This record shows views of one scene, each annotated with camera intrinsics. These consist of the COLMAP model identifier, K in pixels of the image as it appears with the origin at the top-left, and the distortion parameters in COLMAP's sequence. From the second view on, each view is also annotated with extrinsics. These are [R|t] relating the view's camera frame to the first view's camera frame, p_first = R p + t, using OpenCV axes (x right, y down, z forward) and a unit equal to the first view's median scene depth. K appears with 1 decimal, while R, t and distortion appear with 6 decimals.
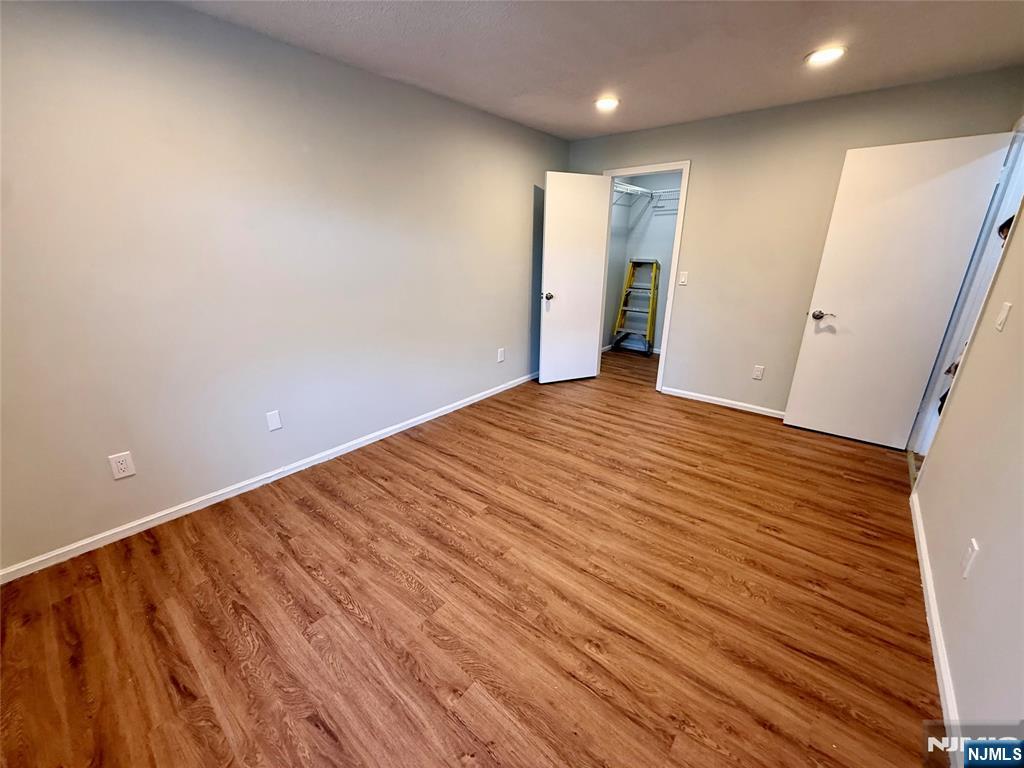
lens RADIAL K [[408.9, 0, 512.3], [0, 408.9, 383.4], [0, 0, 1]] dist [-0.001187, 0.000795]
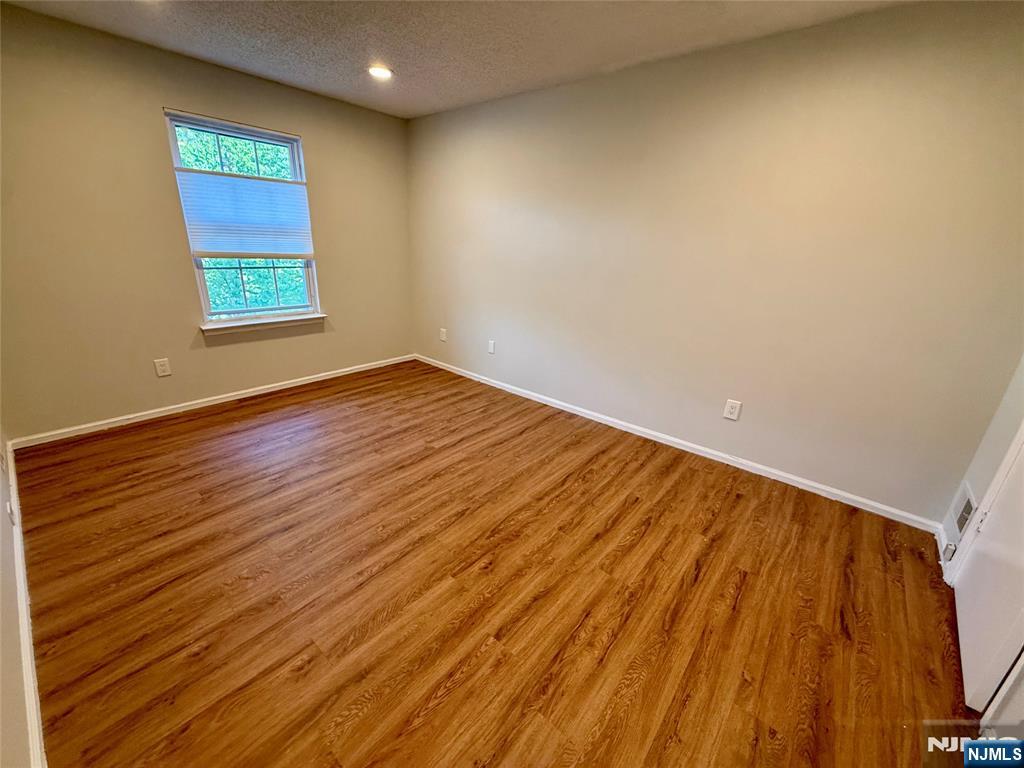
lens RADIAL K [[408.9, 0, 505.5], [0, 408.9, 384.1], [0, 0, 1]] dist [-0.001187, 0.000795]
pose [[-0.013508, 0.327984, -0.944587, 1.009998], [-0.357655, 0.880590, 0.310877, -0.310338], [0.933756, 0.342035, 0.105410, 1.000472]]
